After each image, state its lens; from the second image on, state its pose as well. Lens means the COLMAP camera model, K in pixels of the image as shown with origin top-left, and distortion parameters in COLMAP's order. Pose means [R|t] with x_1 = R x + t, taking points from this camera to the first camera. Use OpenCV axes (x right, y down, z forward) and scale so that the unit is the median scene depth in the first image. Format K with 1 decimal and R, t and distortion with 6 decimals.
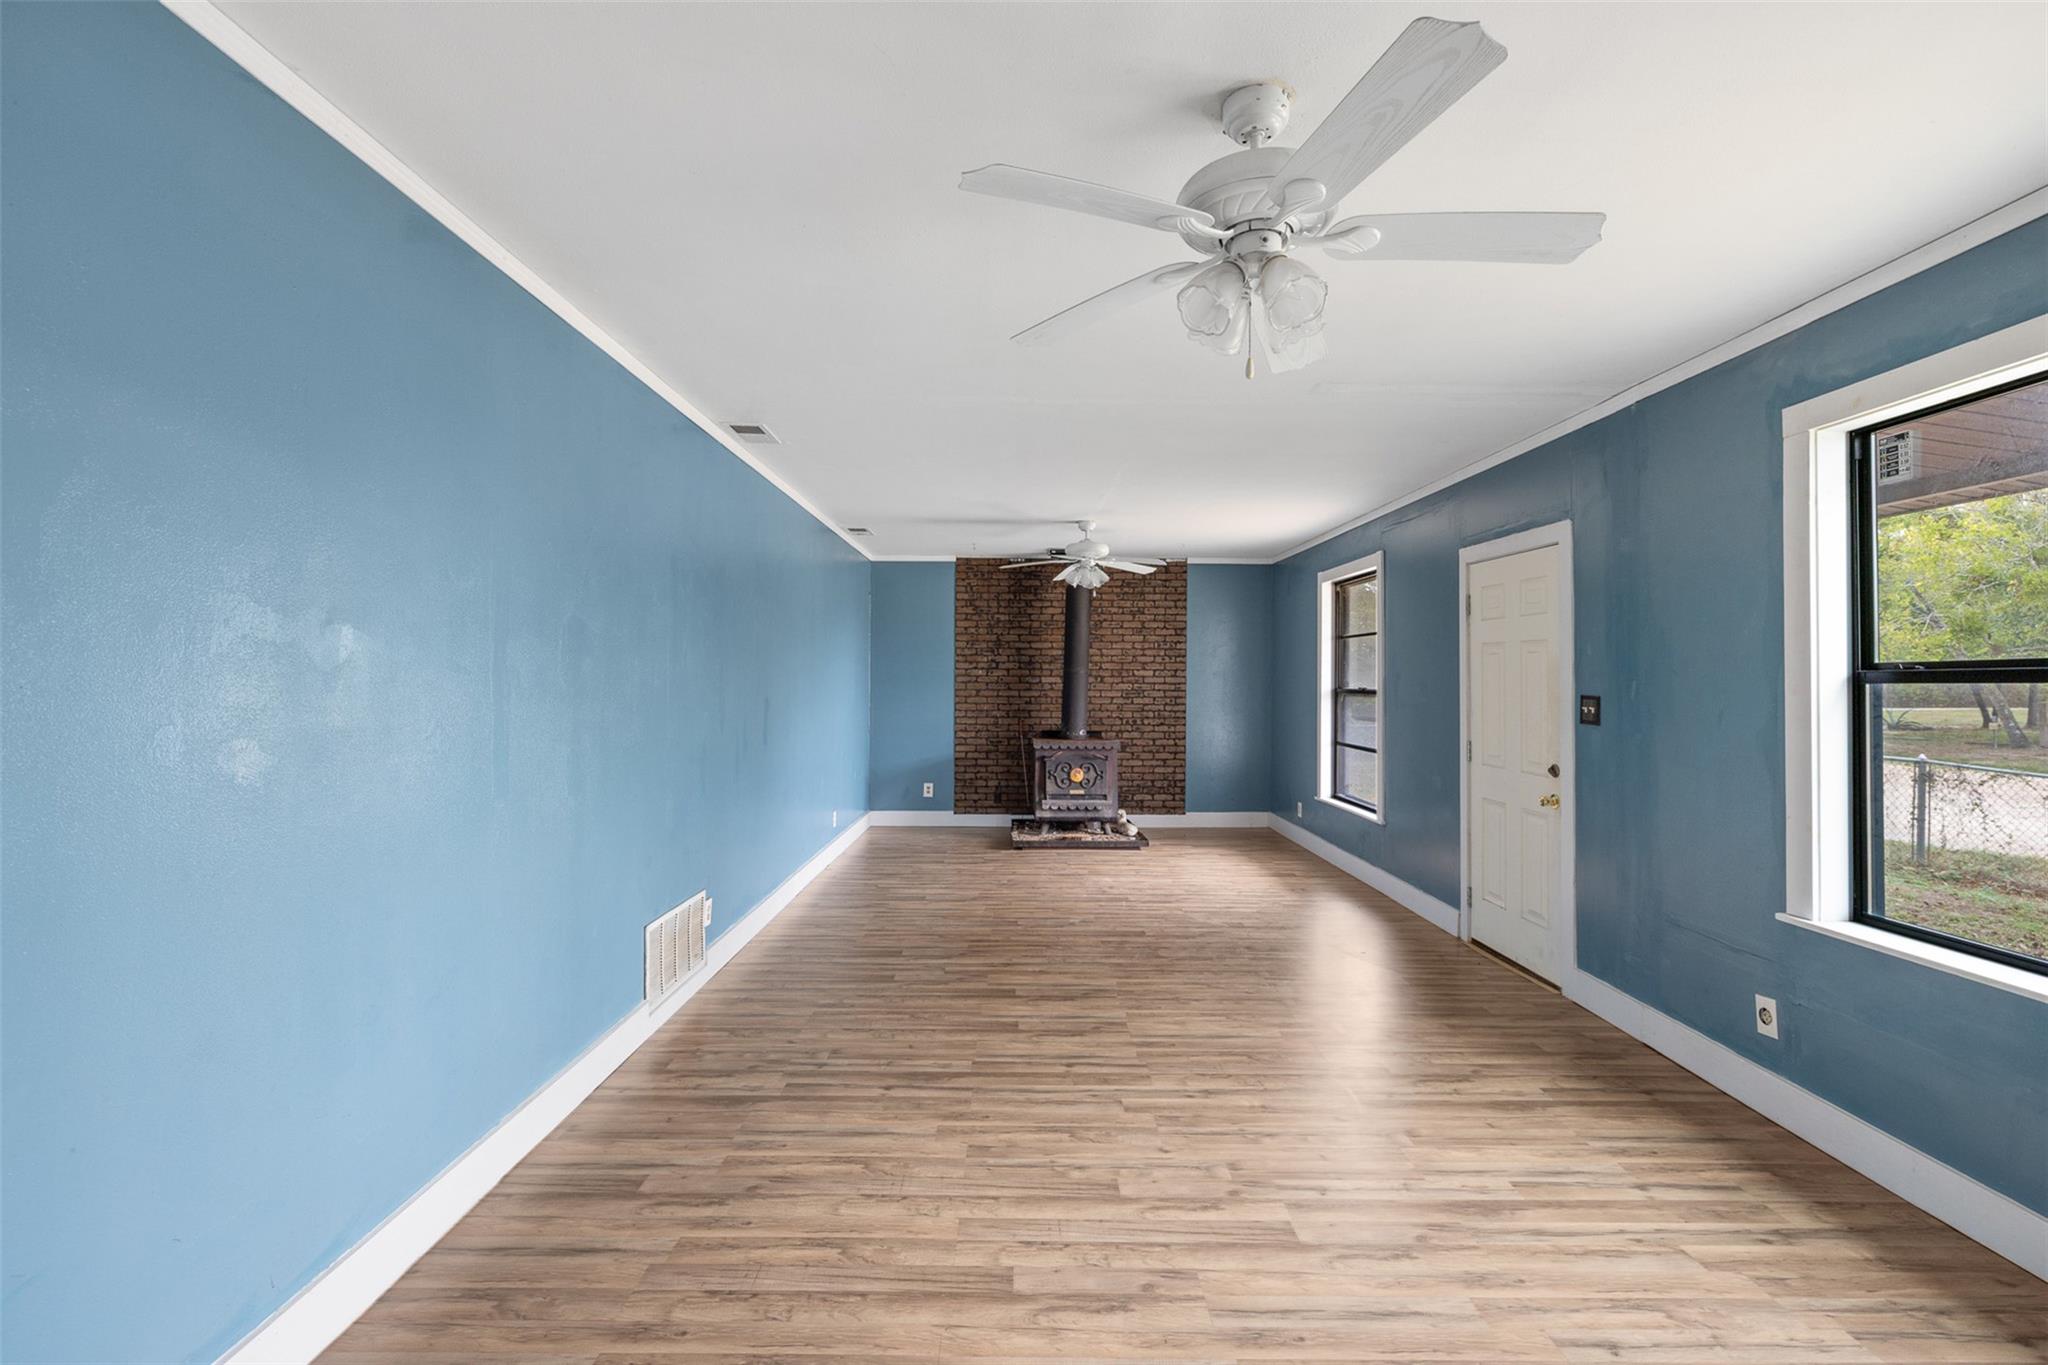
lens RADIAL K [[930.0, 0, 1024.0], [0, 930.0, 682.5], [0, 0, 1]] dist [0.000219, -0.000021]
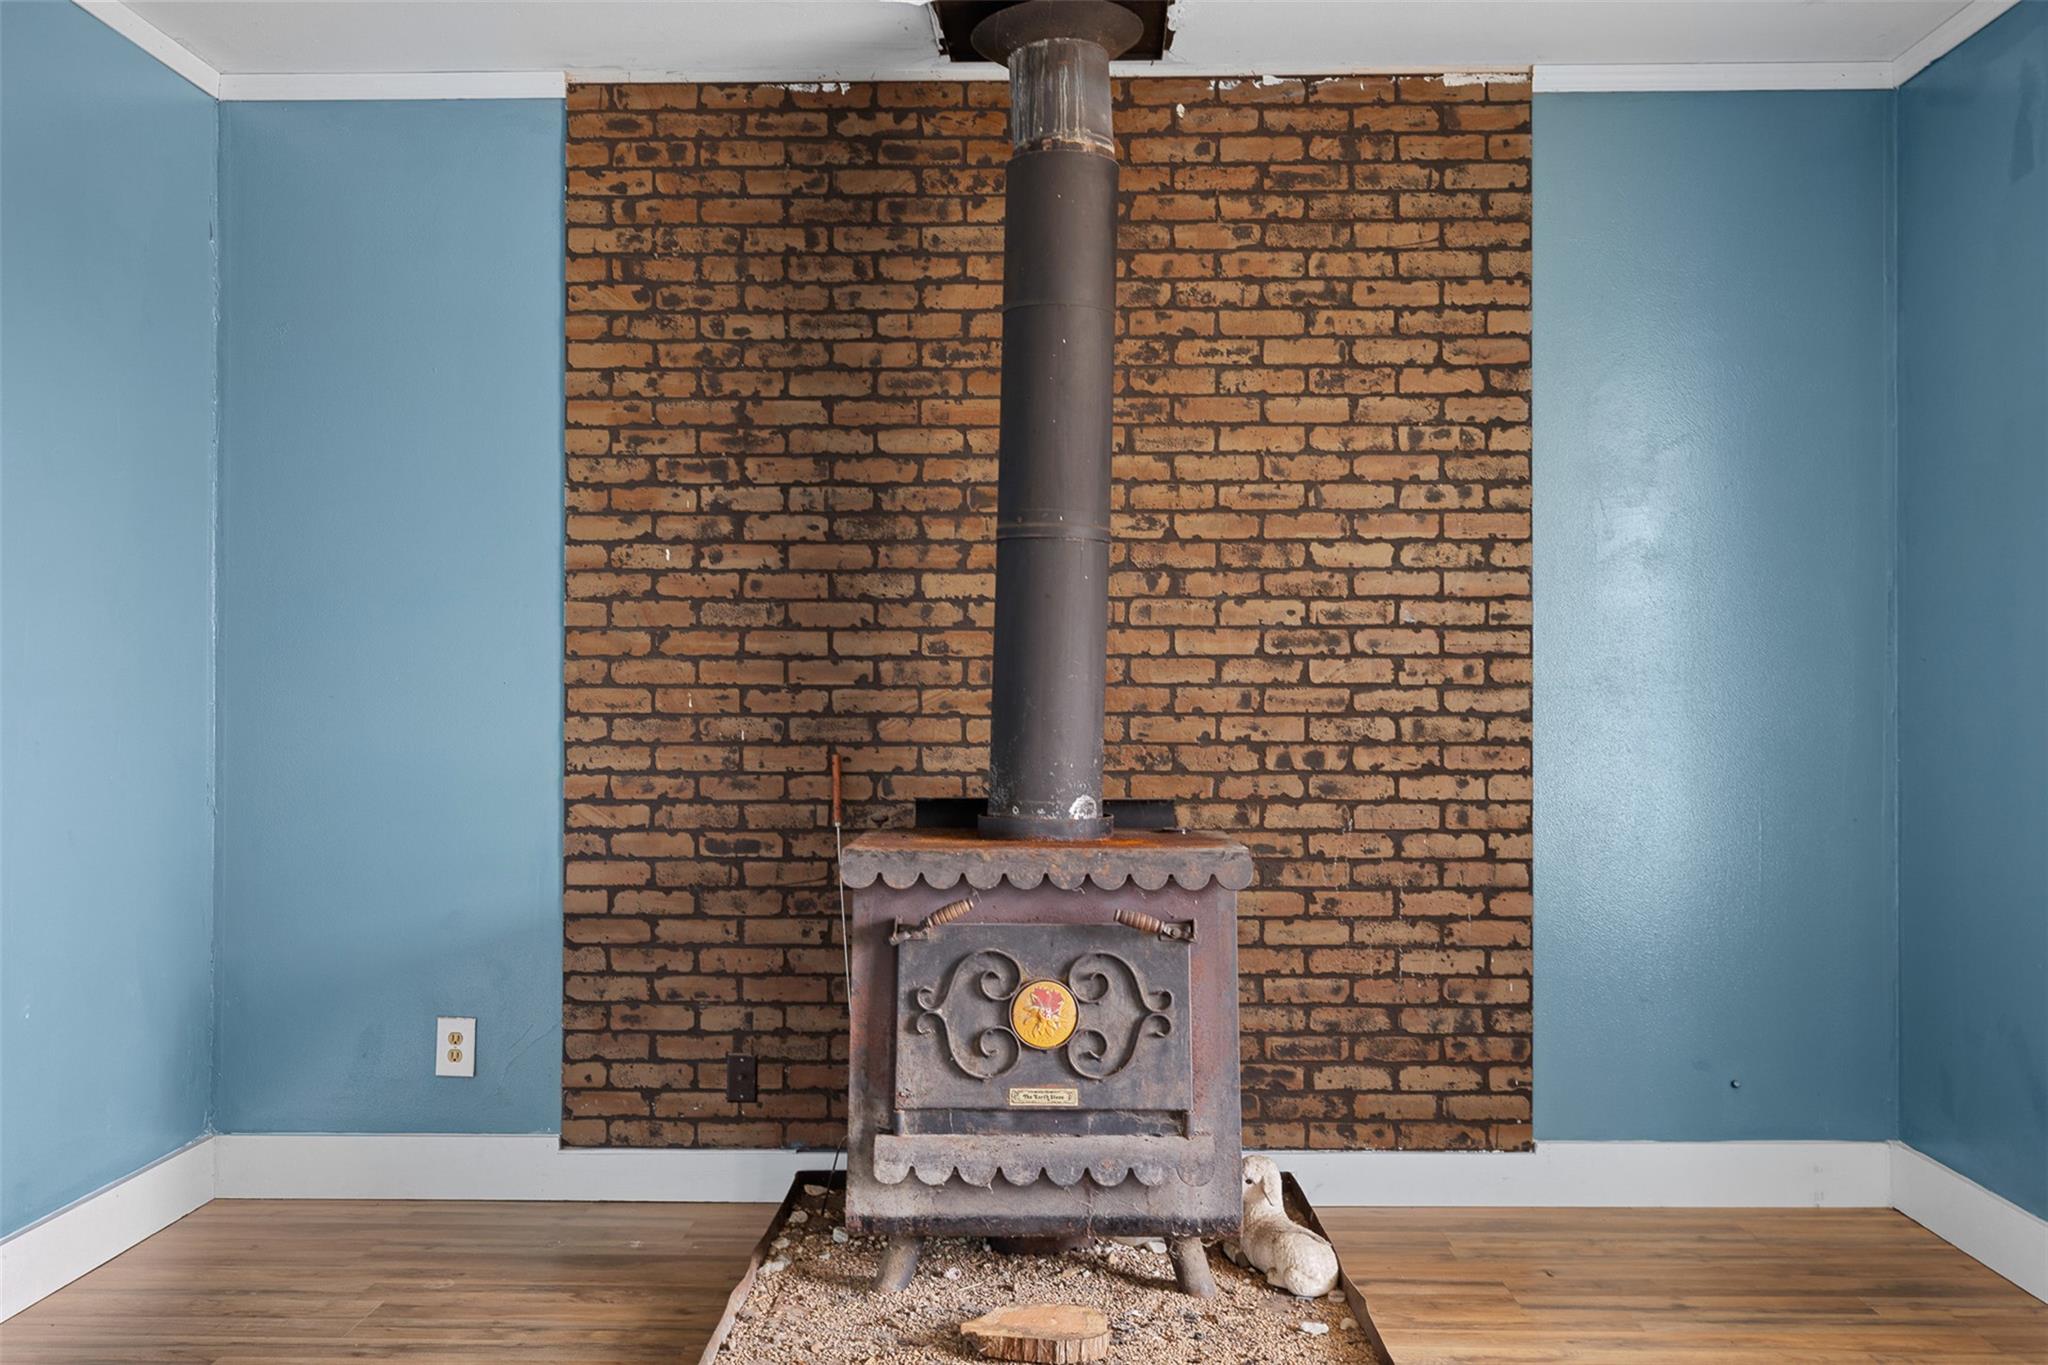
lens RADIAL K [[1813.3, 0, 1024.0], [0, 1813.3, 682.5], [0, 0, 1]] dist [-0.007943, -0.003342]
pose [[0.999511, -0.005946, -0.030693, 0.064363], [0.005790, 0.999970, -0.005194, 0.026725], [0.030723, 0.005013, 0.999515, 0.583818]]
